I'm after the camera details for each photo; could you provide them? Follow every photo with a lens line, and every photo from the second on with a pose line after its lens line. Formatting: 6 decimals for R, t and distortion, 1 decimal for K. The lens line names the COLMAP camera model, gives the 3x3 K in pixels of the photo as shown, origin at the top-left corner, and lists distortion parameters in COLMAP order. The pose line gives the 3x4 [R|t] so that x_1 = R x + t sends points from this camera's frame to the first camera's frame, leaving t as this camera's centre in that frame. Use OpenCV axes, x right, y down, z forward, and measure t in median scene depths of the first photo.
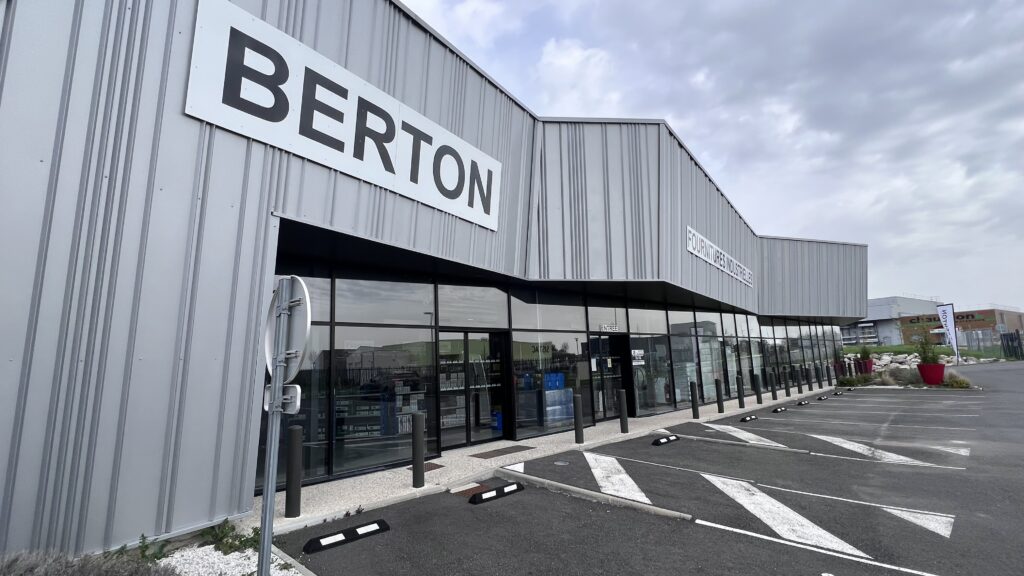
lens RADIAL K [[453.0, 0, 517.7], [0, 453.0, 288.0], [0, 0, 1]] dist [0.010139, 0.000474]
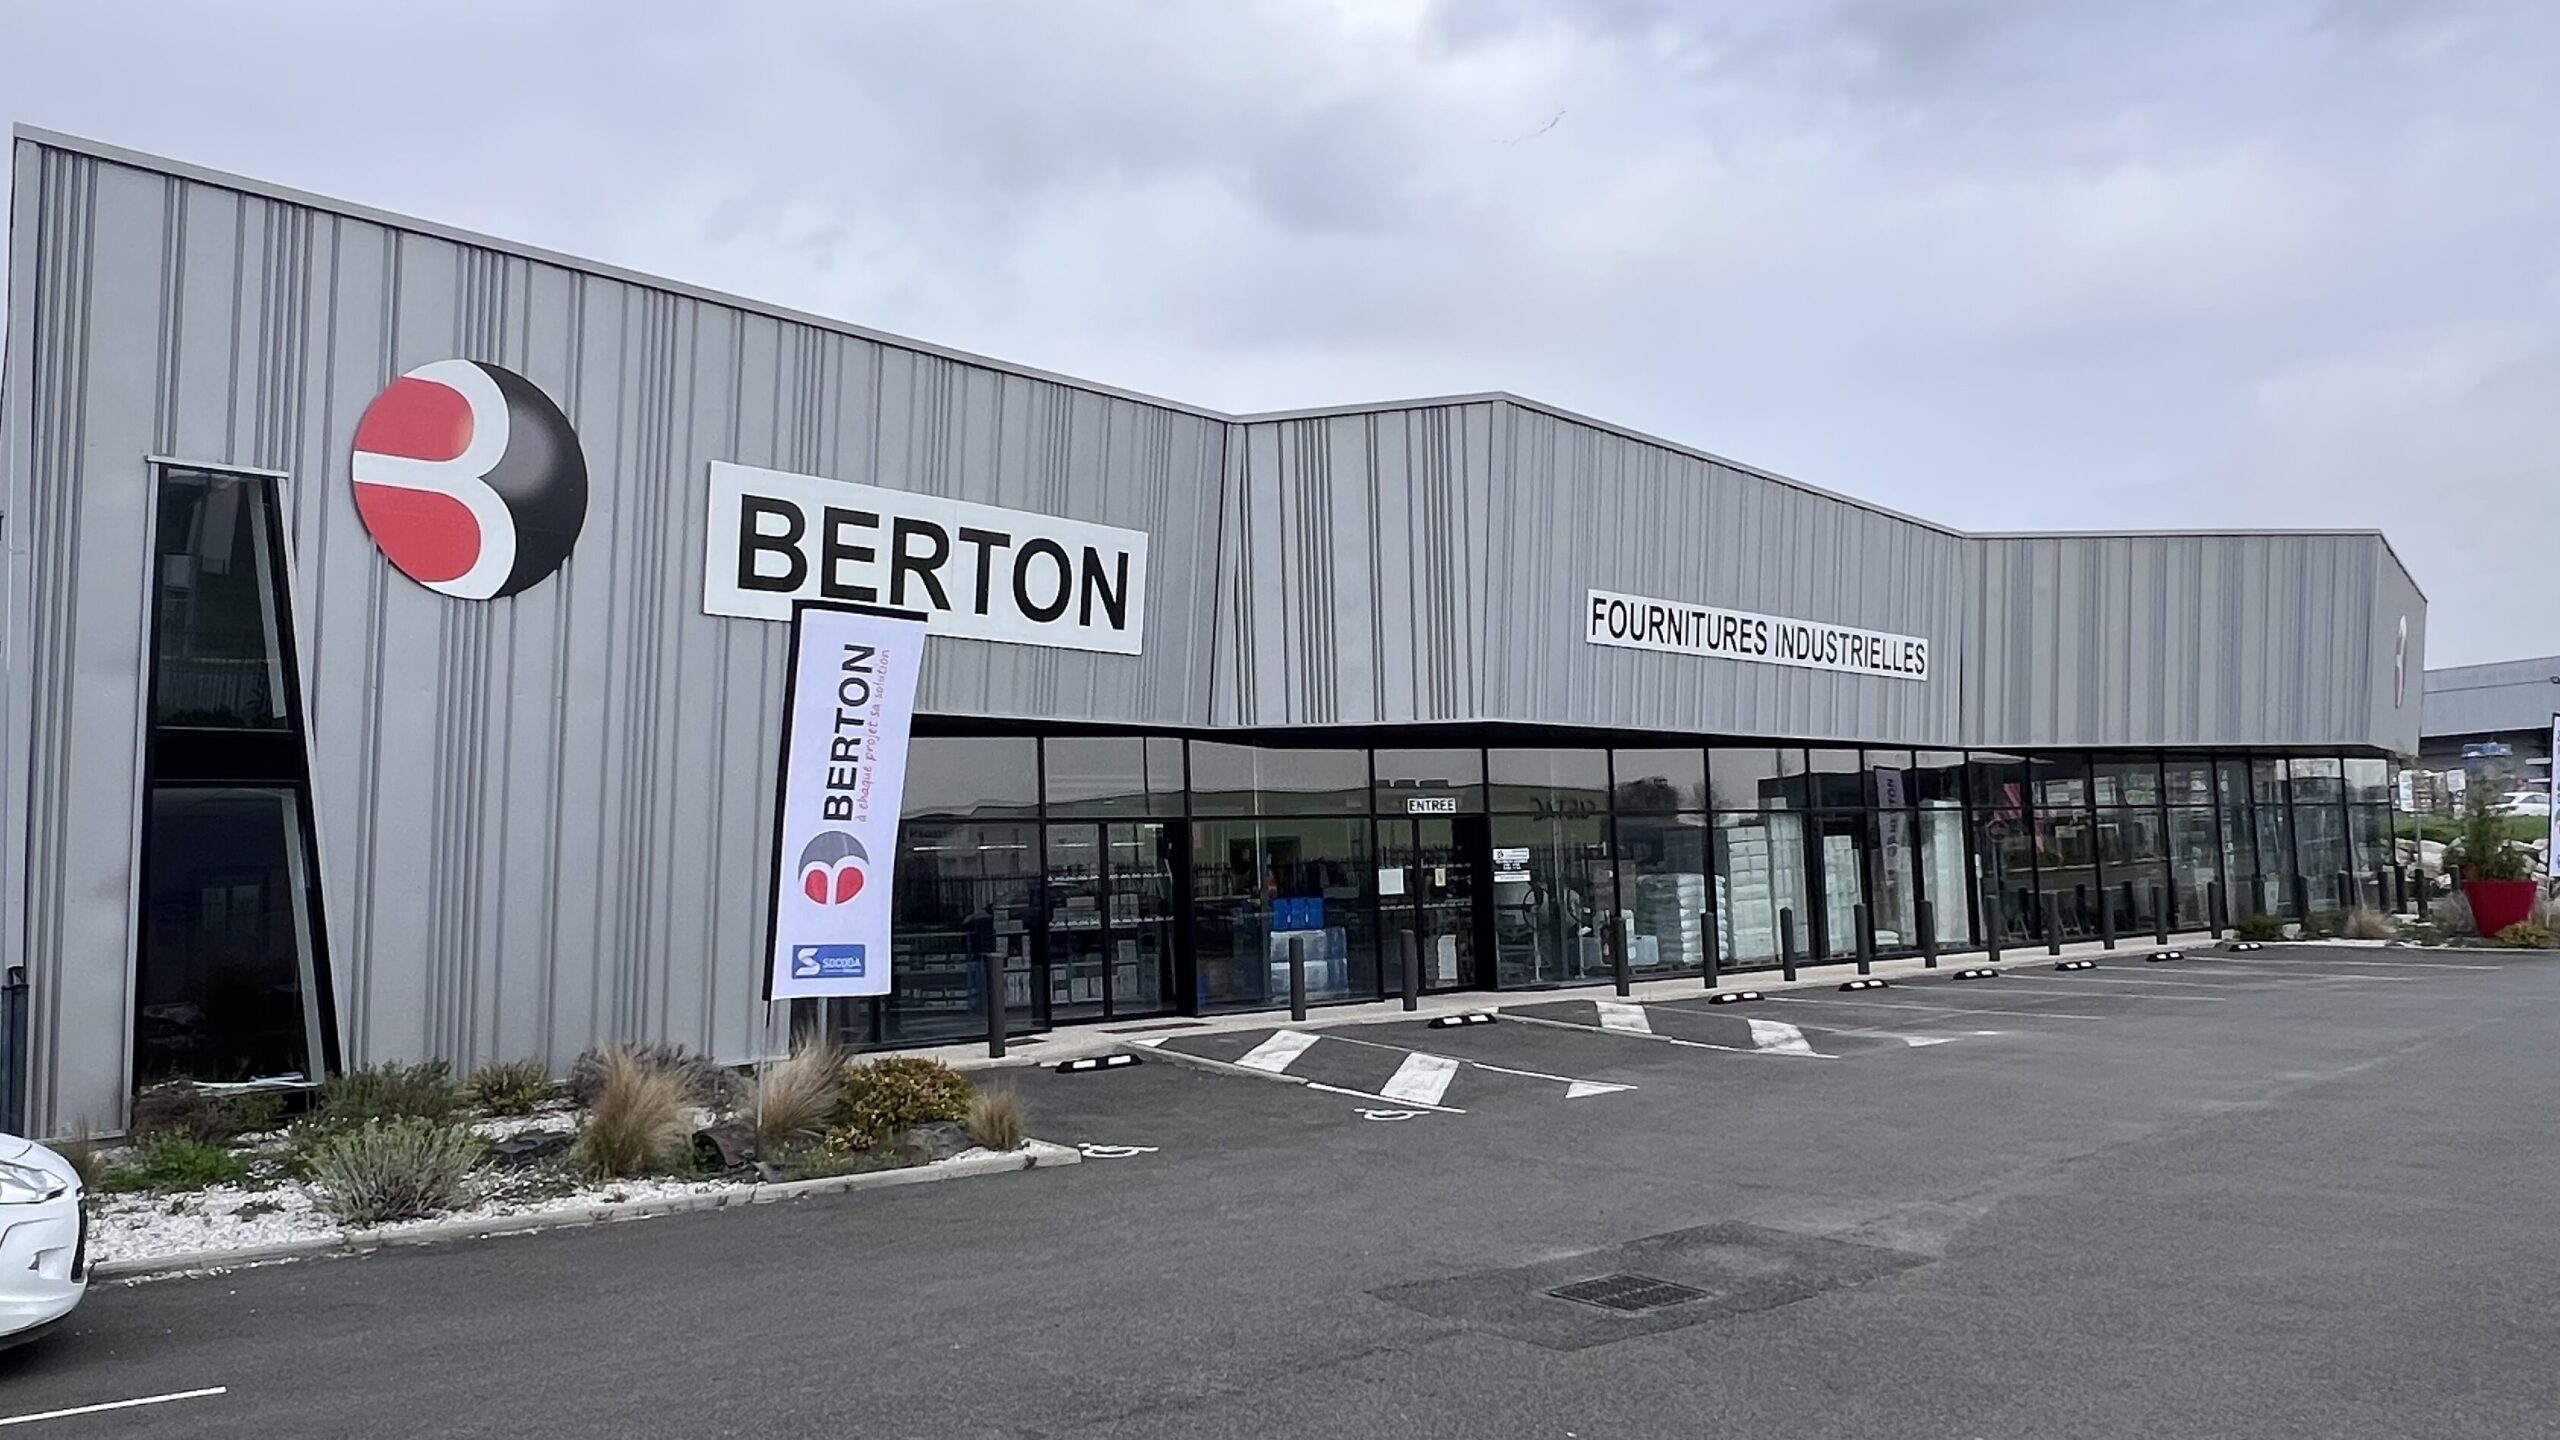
lens RADIAL K [[1558.7, 0, 1273.4], [0, 1558.7, 729.2], [0, 0, 1]] dist [0.029378, 0.000233]
pose [[0.989283, -0.004975, -0.145927, 0.474166], [0.017345, 0.996347, 0.083621, -0.224077], [0.144978, -0.085256, 0.985755, -1.082831]]
